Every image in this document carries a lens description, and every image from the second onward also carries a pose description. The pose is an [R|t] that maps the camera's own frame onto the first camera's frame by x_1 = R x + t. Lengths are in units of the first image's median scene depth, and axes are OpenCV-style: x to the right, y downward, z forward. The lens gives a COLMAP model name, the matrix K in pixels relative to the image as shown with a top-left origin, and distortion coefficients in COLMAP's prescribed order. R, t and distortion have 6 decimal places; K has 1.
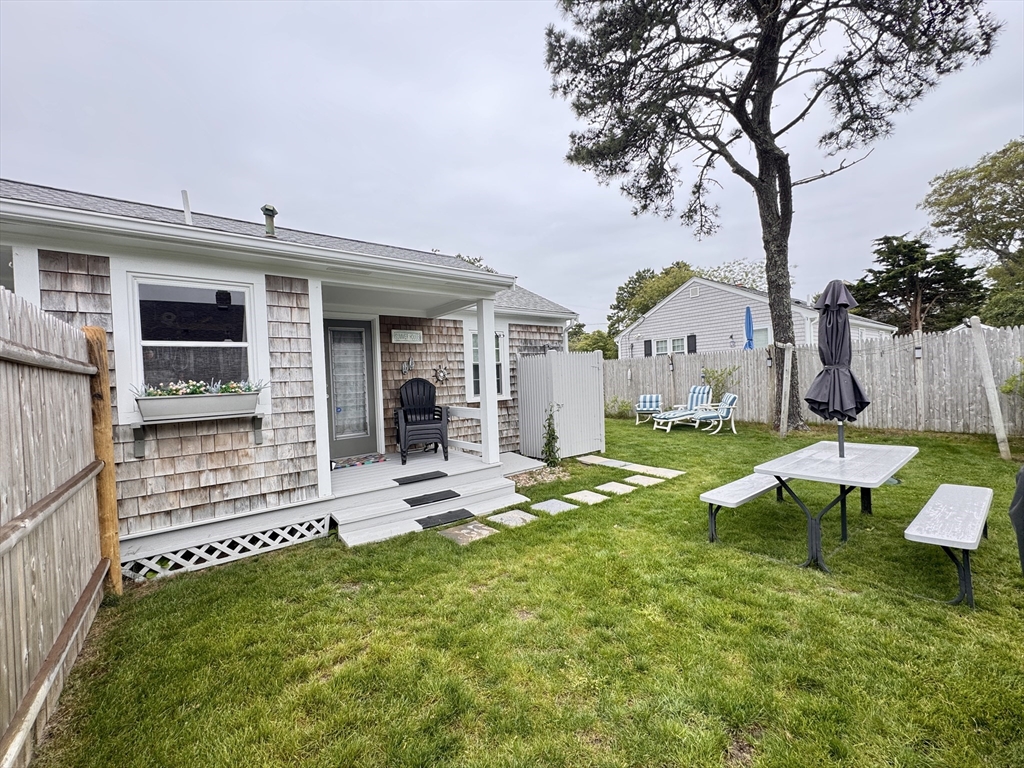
lens RADIAL K [[407.7, 0, 512.0], [0, 407.7, 384.0], [0, 0, 1]] dist [-0.002682, -0.000051]
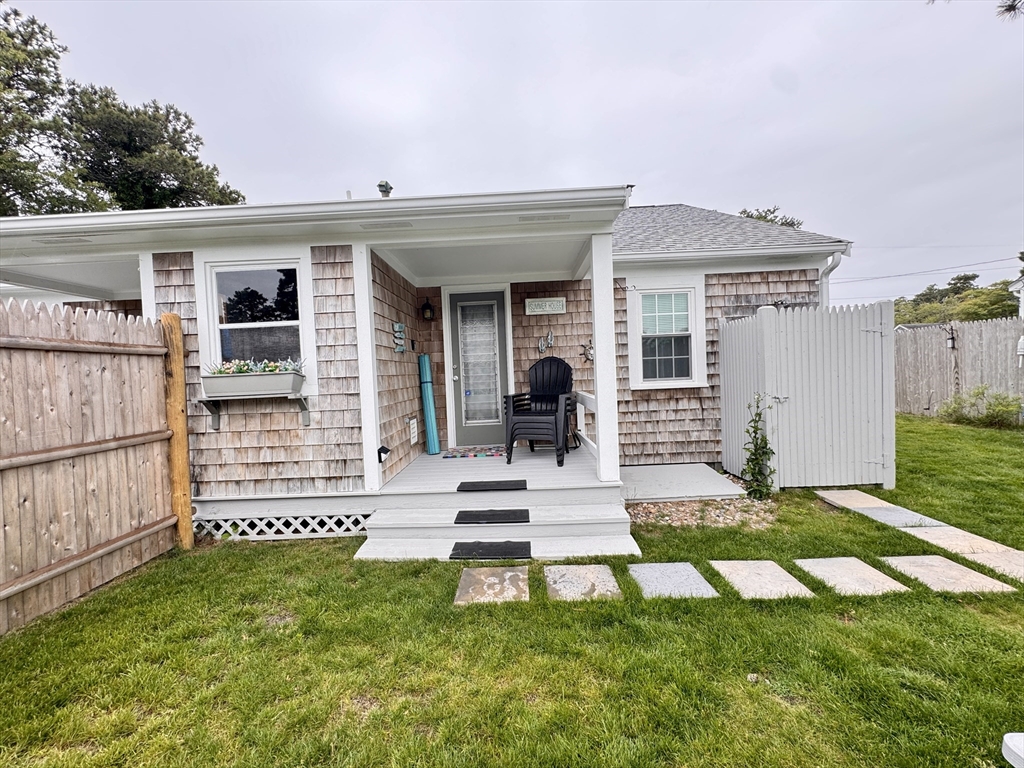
lens RADIAL K [[410.0, 0, 512.0], [0, 410.0, 384.0], [0, 0, 1]] dist [-0.001570, -0.000038]
pose [[0.777868, 0.022055, -0.628041, 0.332895], [0.002466, 0.999269, 0.038146, 0.012529], [0.628423, -0.031222, 0.777245, 0.513665]]
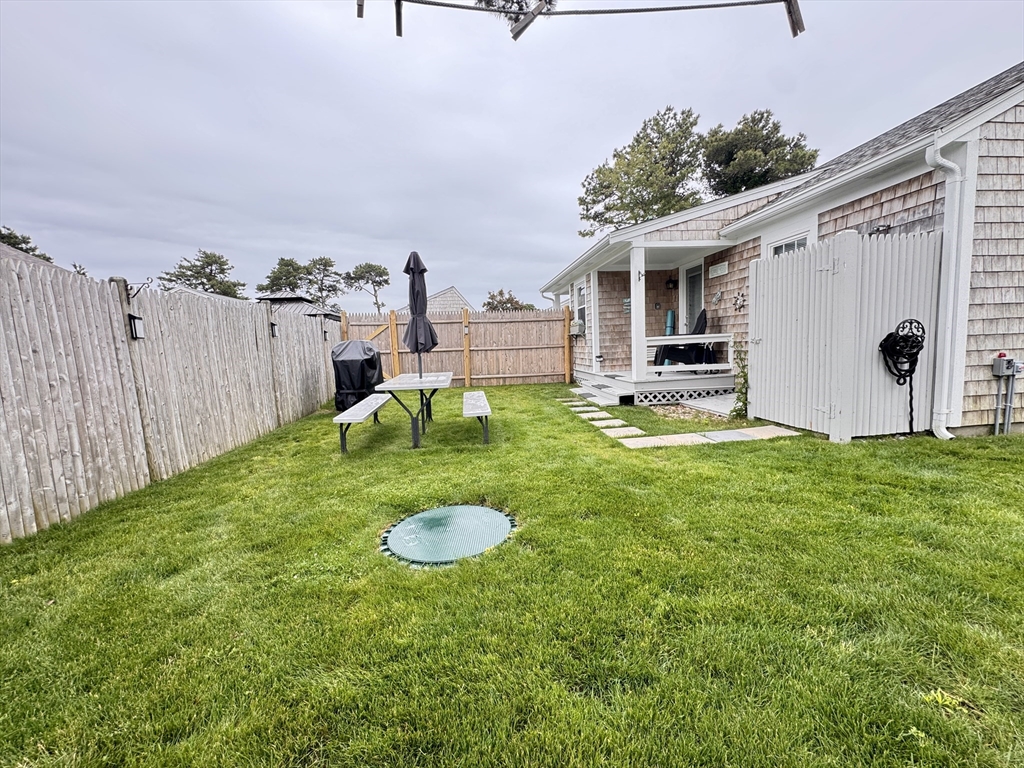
lens RADIAL K [[407.7, 0, 512.0], [0, 407.7, 384.0], [0, 0, 1]] dist [-0.002682, -0.000051]
pose [[-0.523894, 0.140315, -0.840147, 1.628338], [0.049208, 0.989677, 0.134604, 0.022283], [0.850361, 0.029176, -0.525390, 1.793067]]
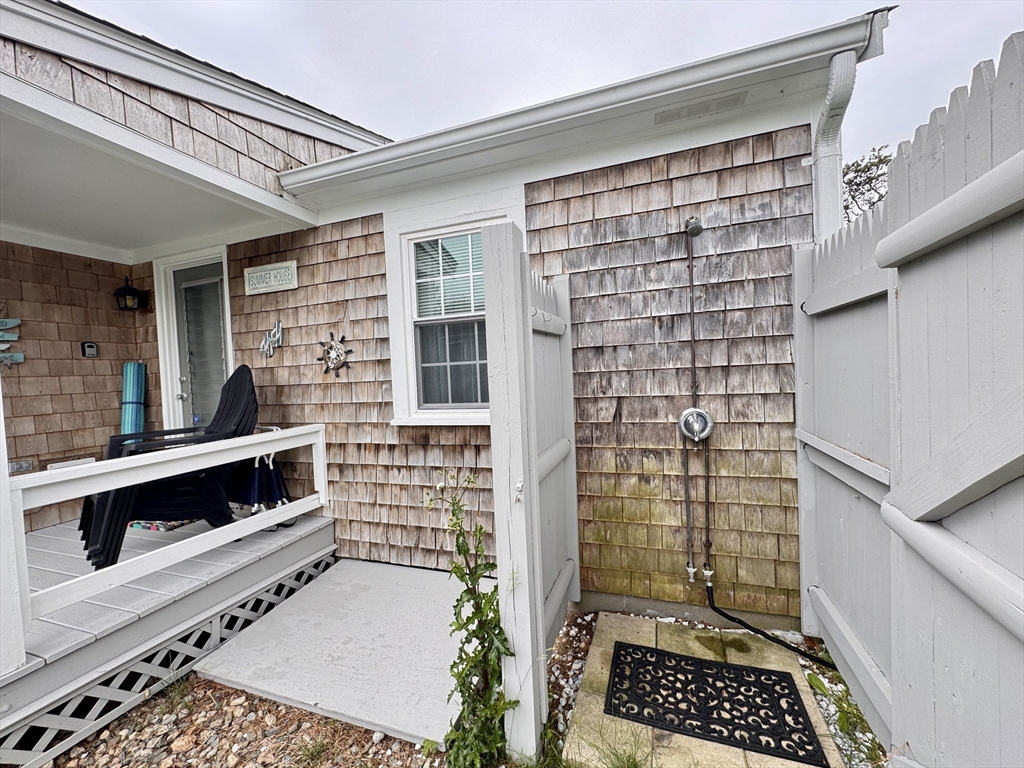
lens RADIAL K [[407.7, 0, 512.0], [0, 407.7, 384.0], [0, 0, 1]] dist [-0.002682, -0.000051]
pose [[0.542778, 0.036075, -0.839101, 0.489659], [0.012945, 0.998599, 0.051306, -0.020087], [0.839777, -0.038710, 0.541550, 1.568714]]
